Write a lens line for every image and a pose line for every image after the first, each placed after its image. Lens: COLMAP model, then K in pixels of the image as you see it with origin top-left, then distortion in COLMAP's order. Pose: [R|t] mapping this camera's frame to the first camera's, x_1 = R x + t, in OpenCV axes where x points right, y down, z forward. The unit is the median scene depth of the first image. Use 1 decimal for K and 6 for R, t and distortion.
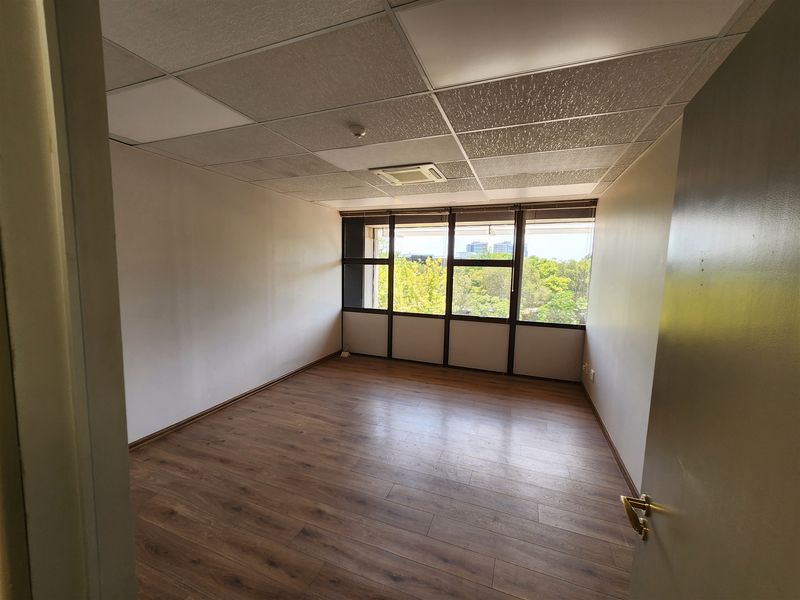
lens RADIAL K [[317.6, 0, 400.0], [0, 317.6, 300.0], [0, 0, 1]] dist [-0.001940, -0.000199]
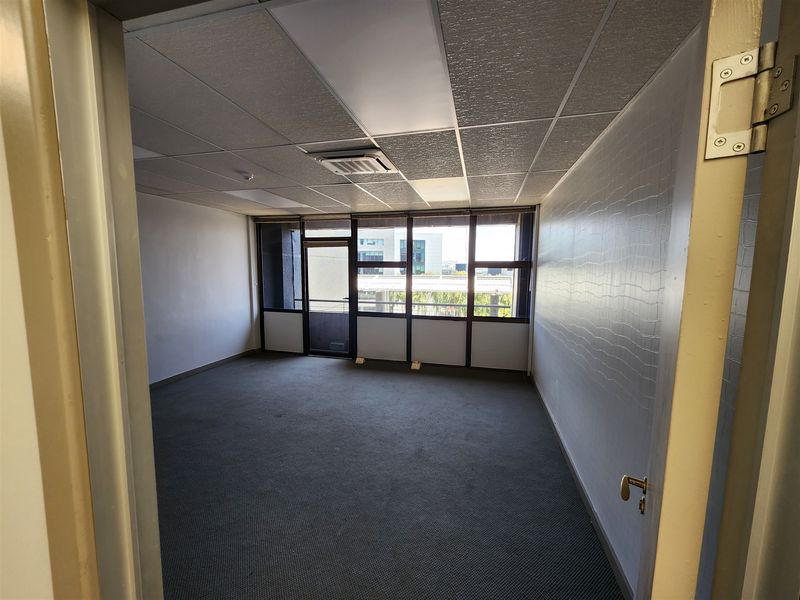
lens RADIAL K [[305.9, 0, 400.0], [0, 305.9, 300.0], [0, 0, 1]] dist [-0.000231, -0.000010]
pose [[0.994014, -0.026885, 0.105889, 0.014499], [0.027146, 0.999631, -0.001025, 0.000896], [-0.105822, 0.003893, 0.994377, -0.005538]]
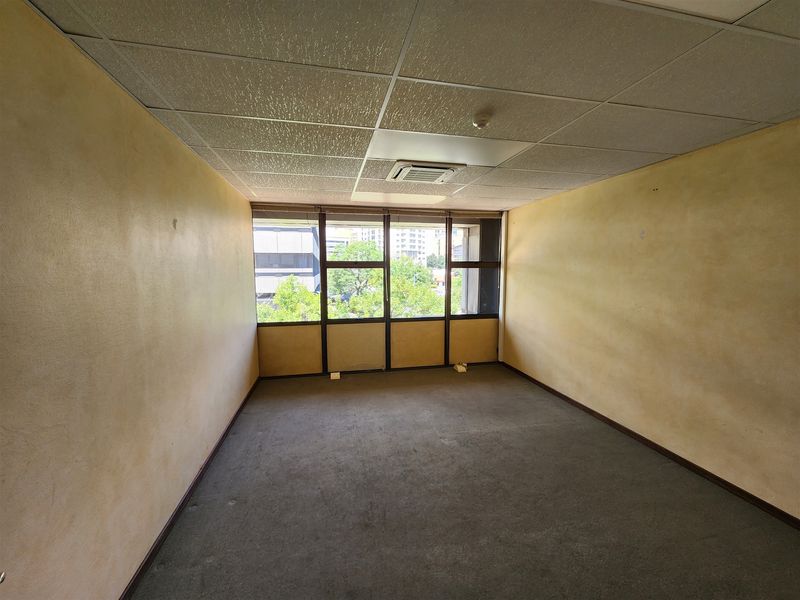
lens RADIAL K [[323.0, 0, 400.0], [0, 323.0, 300.0], [0, 0, 1]] dist [-0.001080, -0.000063]
pose [[0.836568, -0.074359, 0.542794, -0.203465], [0.077440, 0.996848, 0.017209, -0.012441], [-0.542363, 0.027638, 0.839689, 0.081104]]
